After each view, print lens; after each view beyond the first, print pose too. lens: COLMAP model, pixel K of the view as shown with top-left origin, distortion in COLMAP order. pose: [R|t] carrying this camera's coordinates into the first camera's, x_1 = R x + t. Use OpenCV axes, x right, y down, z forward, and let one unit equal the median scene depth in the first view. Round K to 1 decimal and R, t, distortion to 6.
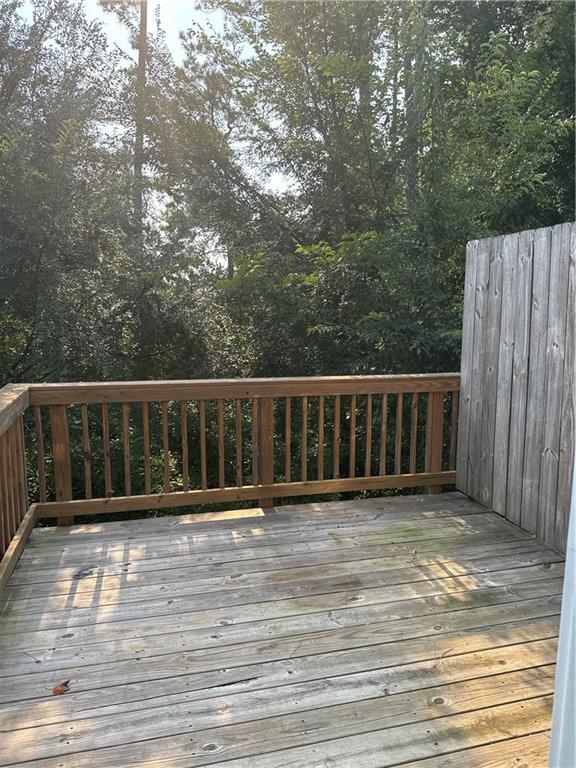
lens RADIAL K [[547.1, 0, 283.4], [0, 547.1, 381.1], [0, 0, 1]] dist [0.028006, -0.021307]
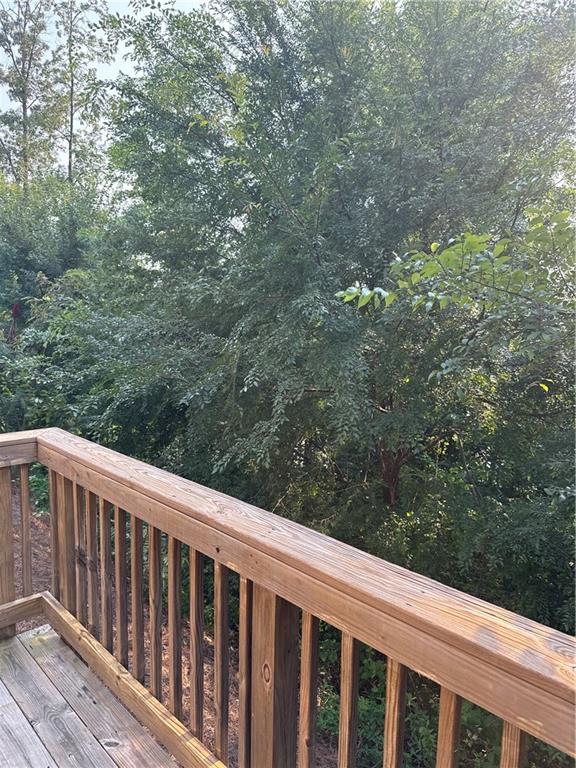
lens RADIAL K [[547.1, 0, 291.0], [0, 547.1, 380.6], [0, 0, 1]] dist [0.028006, -0.021307]
pose [[0.495123, 0.116049, -0.861038, 0.362683], [-0.159783, 0.986298, 0.041051, -0.160846], [0.854004, 0.117254, 0.506881, 0.987810]]
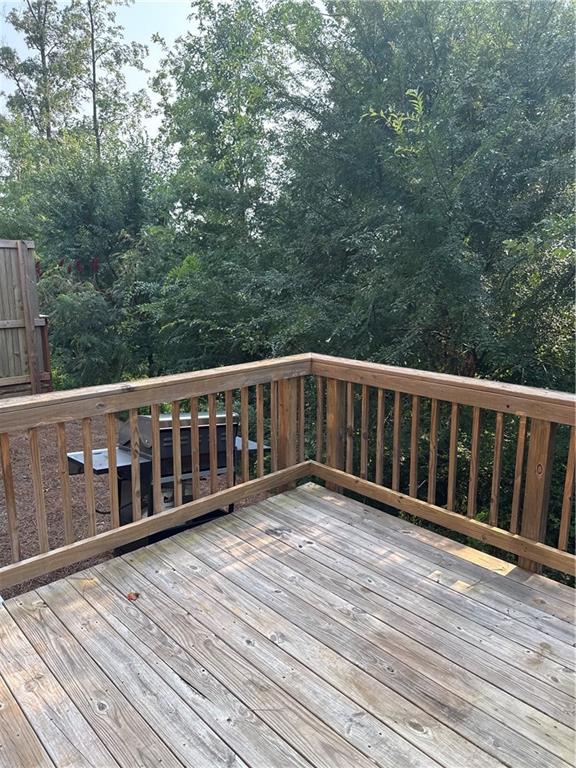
lens RADIAL K [[547.1, 0, 283.9], [0, 547.1, 385.8], [0, 0, 1]] dist [0.028006, -0.021307]
pose [[0.493469, 0.195465, -0.847515, 0.491834], [-0.136943, 0.979727, 0.146221, -0.092441], [0.858915, 0.043906, 0.510232, 0.430246]]
